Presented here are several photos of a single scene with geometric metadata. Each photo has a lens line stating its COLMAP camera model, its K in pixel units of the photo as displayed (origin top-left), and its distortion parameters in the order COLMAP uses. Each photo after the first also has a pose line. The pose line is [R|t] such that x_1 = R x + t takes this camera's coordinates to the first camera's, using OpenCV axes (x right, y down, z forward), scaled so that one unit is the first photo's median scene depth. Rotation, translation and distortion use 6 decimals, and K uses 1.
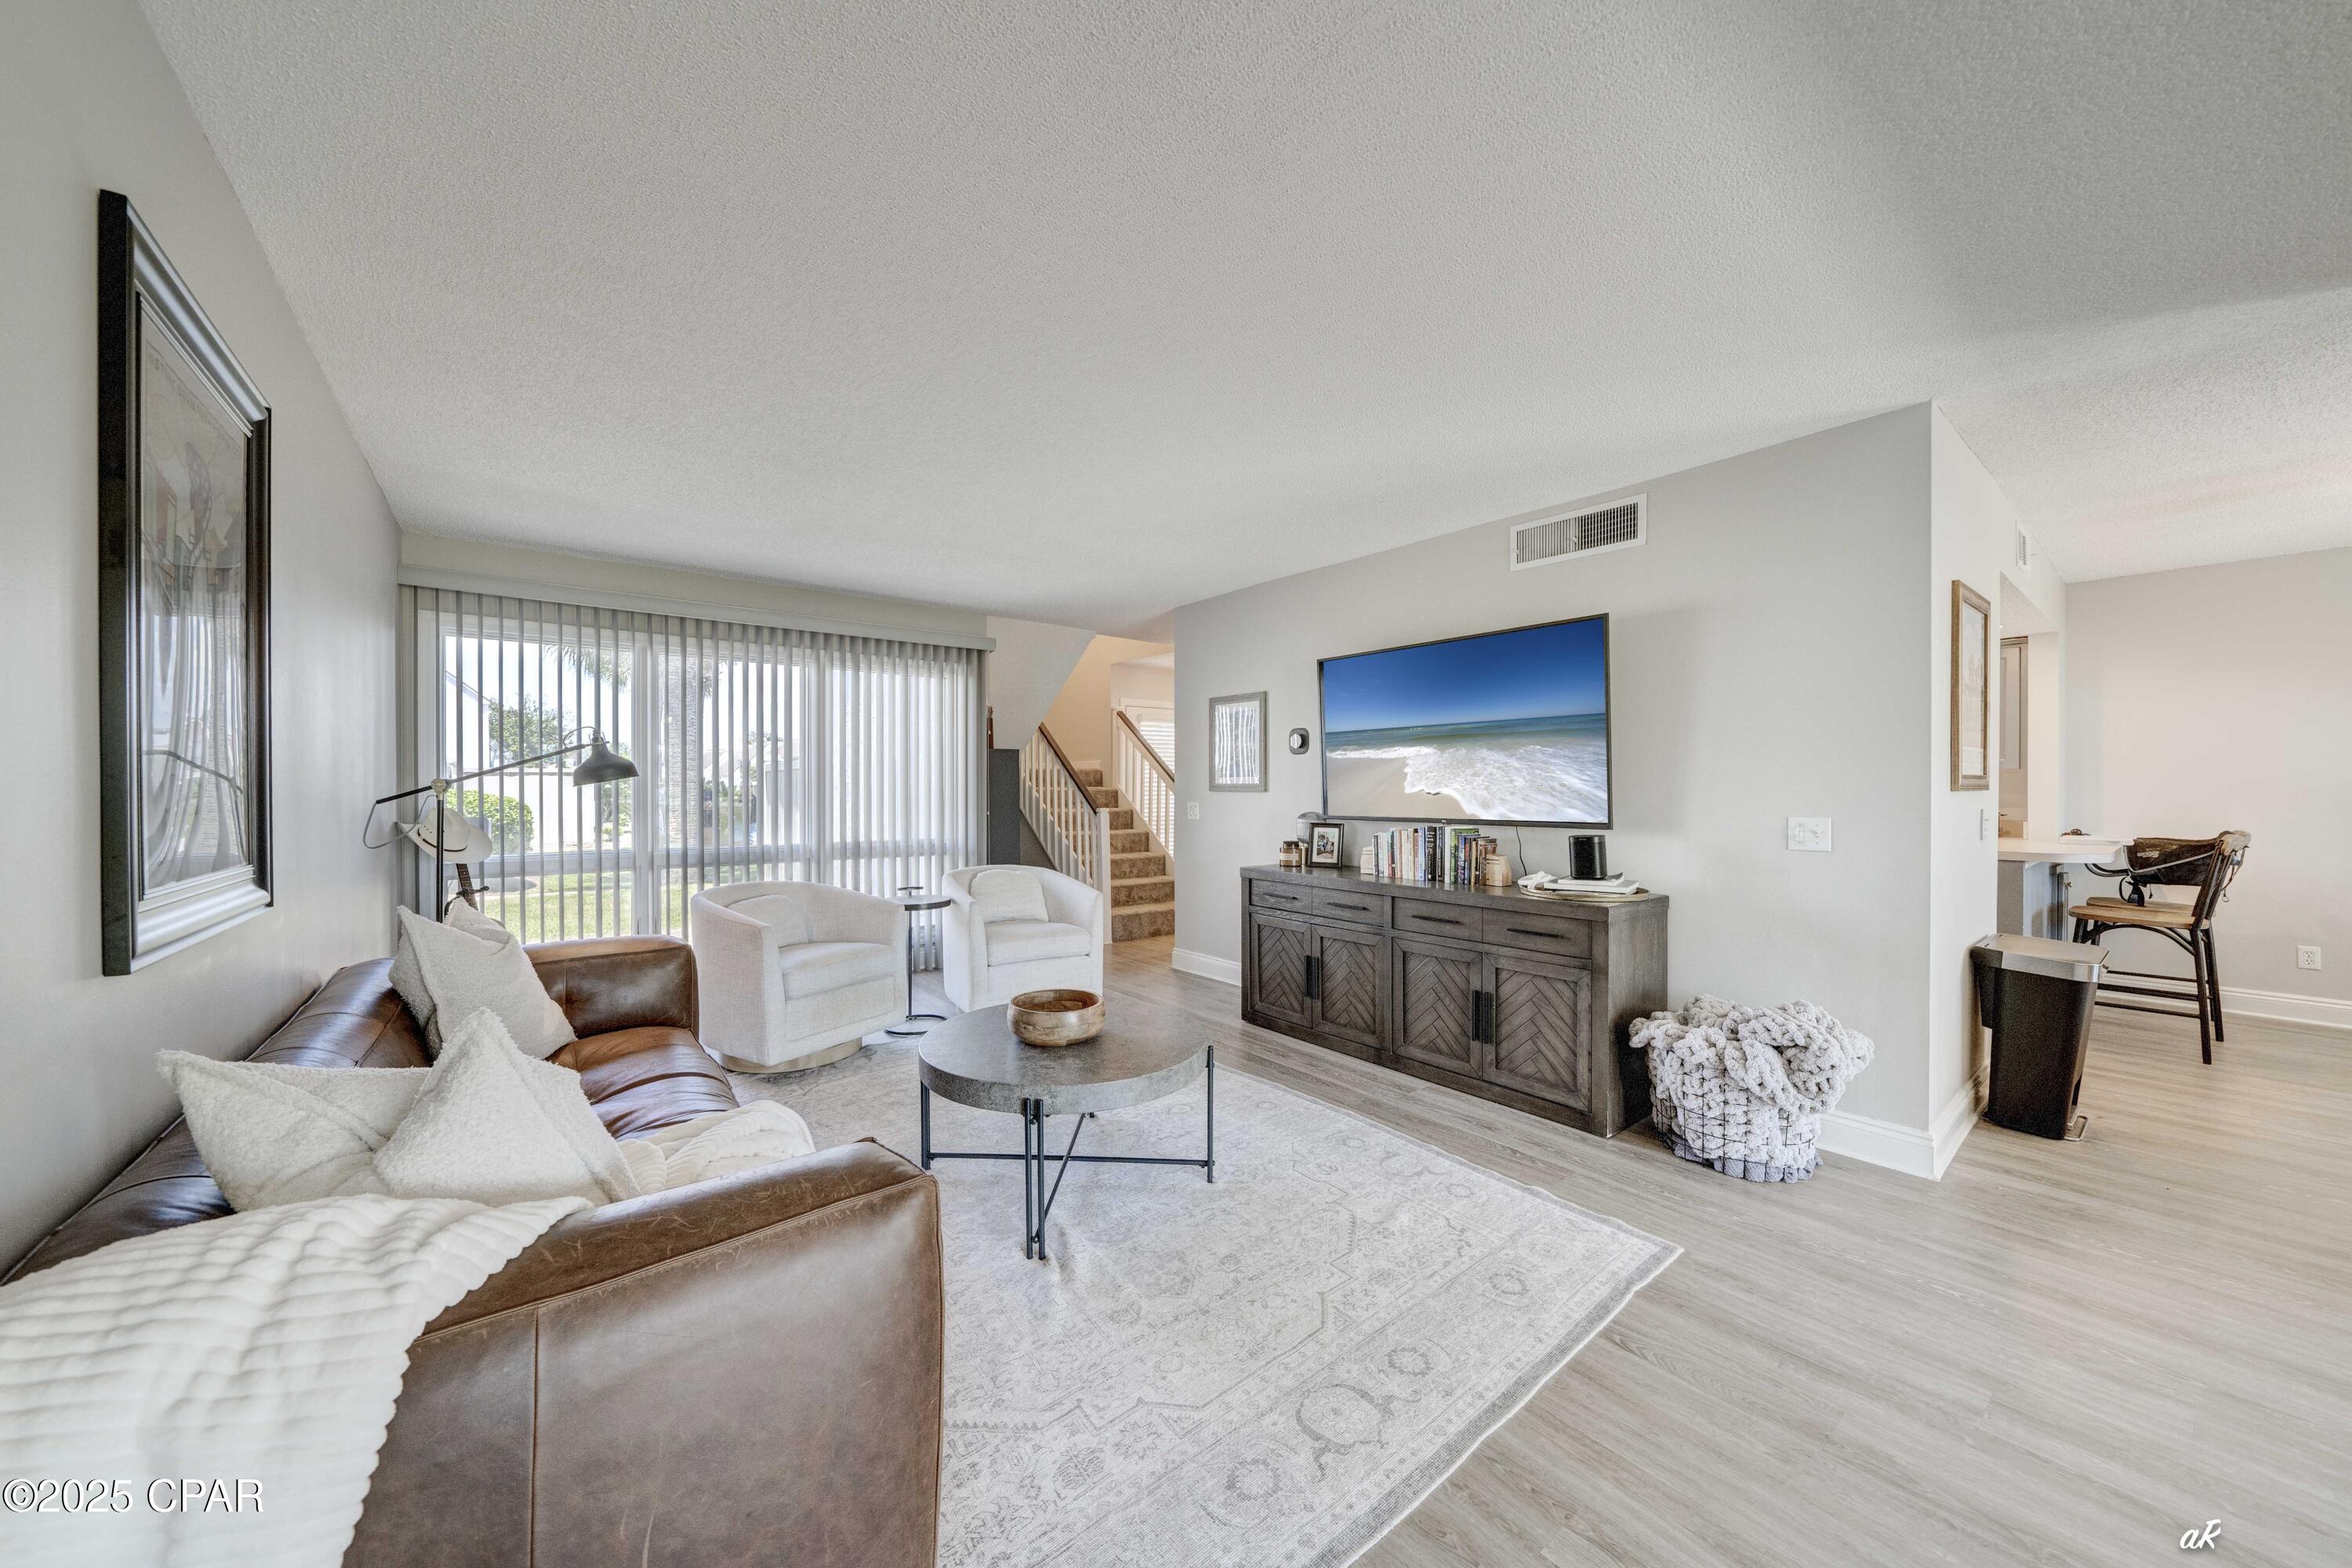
lens RADIAL K [[811.3, 0, 1169.7], [0, 811.3, 789.2], [0, 0, 1]] dist [-0.005891, 0.000586]
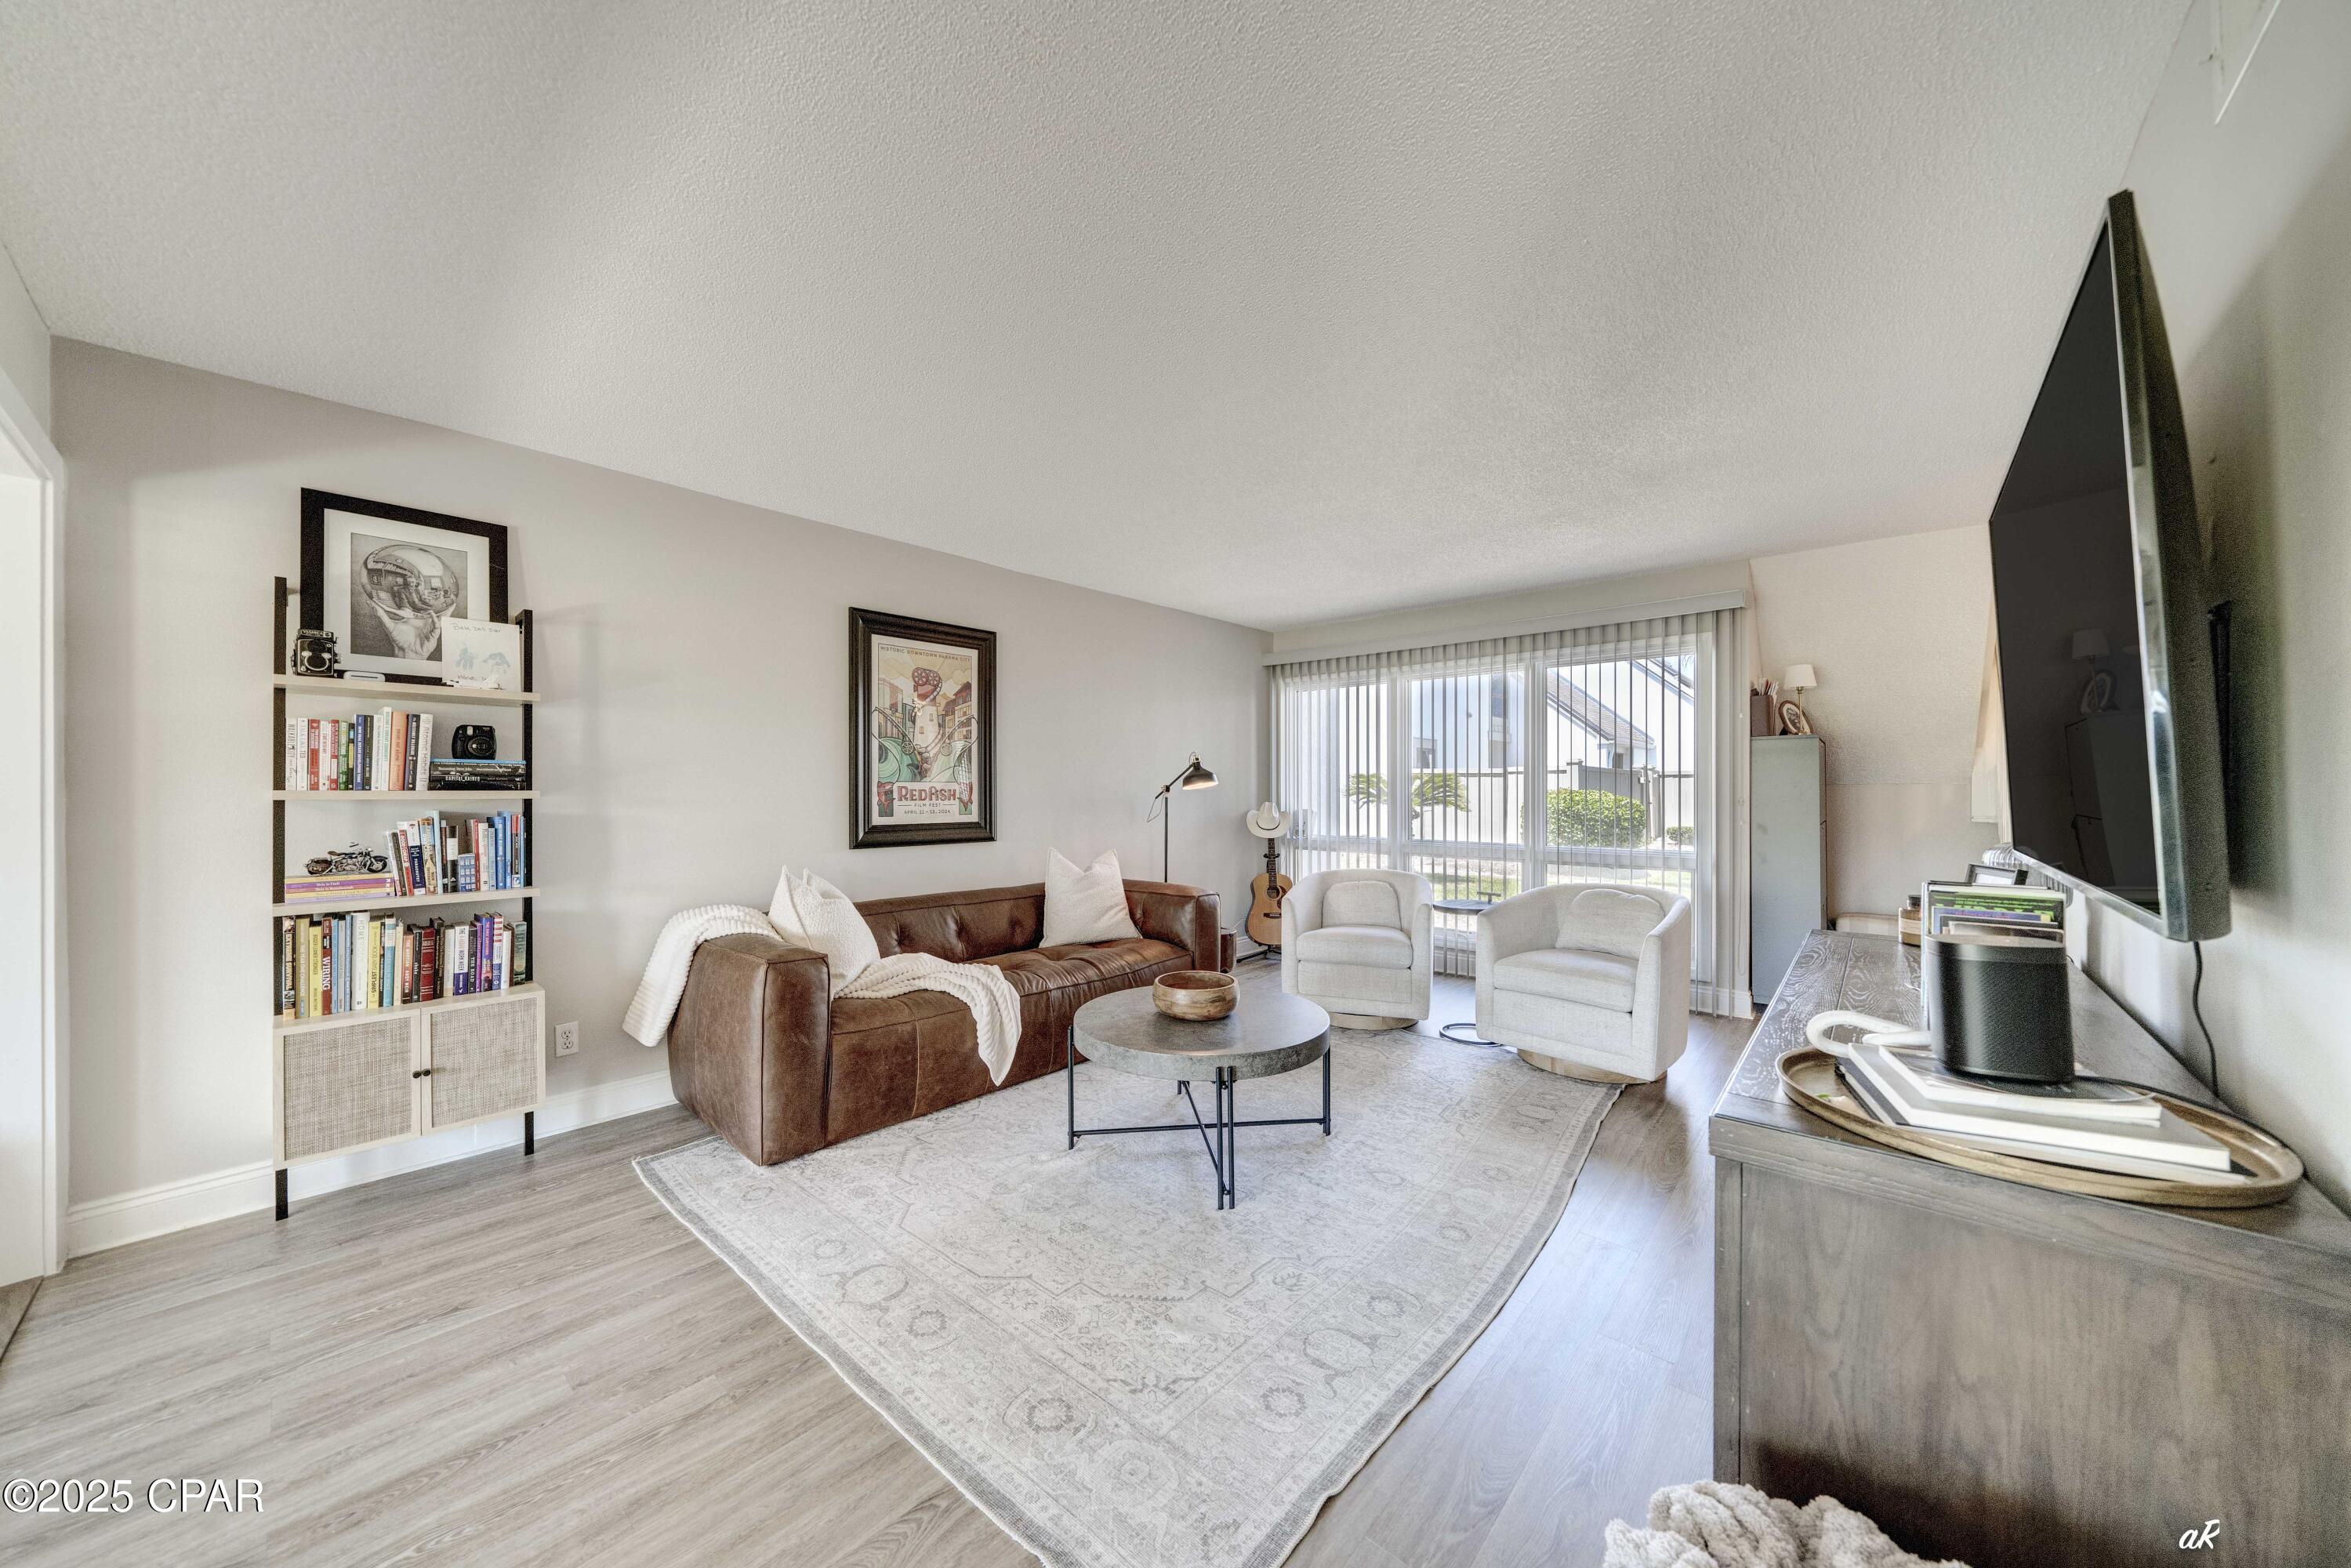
lens RADIAL K [[810.9, 0, 1157.5], [0, 810.9, 789.2], [0, 0, 1]] dist [-0.005891, 0.000586]
pose [[0.166366, -0.000104, -0.986064, 1.241296], [0.002038, 0.999998, 0.000238, -0.005205], [0.986062, -0.002049, 0.166366, 0.988332]]
